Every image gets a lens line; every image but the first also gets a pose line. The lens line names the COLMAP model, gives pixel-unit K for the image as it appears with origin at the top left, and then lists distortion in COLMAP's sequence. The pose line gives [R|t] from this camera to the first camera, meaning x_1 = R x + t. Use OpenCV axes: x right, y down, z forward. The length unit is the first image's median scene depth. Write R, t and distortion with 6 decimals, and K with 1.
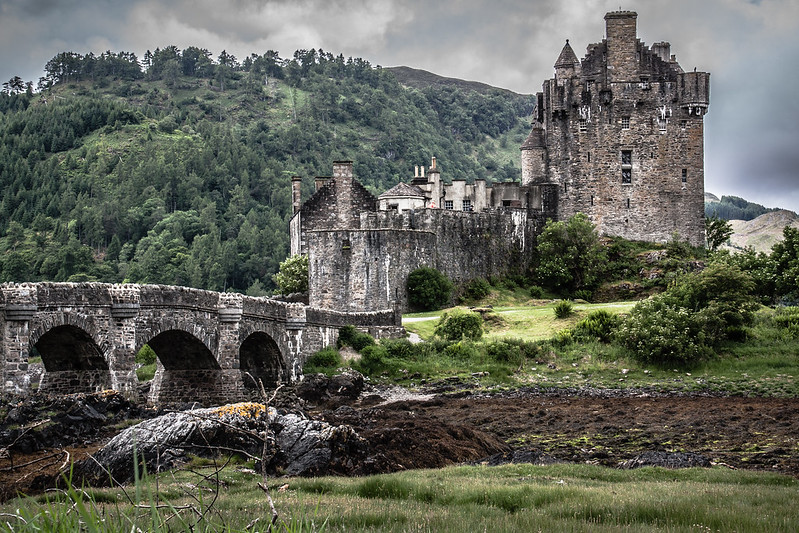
lens RADIAL K [[2086.2, 0, 408.0], [0, 2086.2, 274.1], [0, 0, 1]] dist [0.576971, 0.000000]
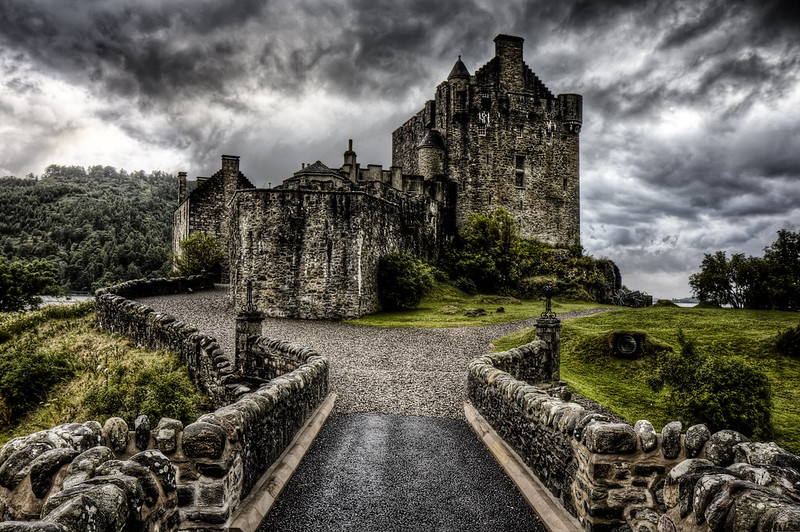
lens RADIAL K [[661.6, 0, 418.1], [0, 661.6, 280.3], [0, 0, 1]] dist [-0.066066, 0.028242]
pose [[0.940853, 0.039654, 0.336485, -0.057425], [-0.046064, 0.998877, 0.011087, 0.003817], [-0.335668, -0.025931, 0.941623, 0.694377]]
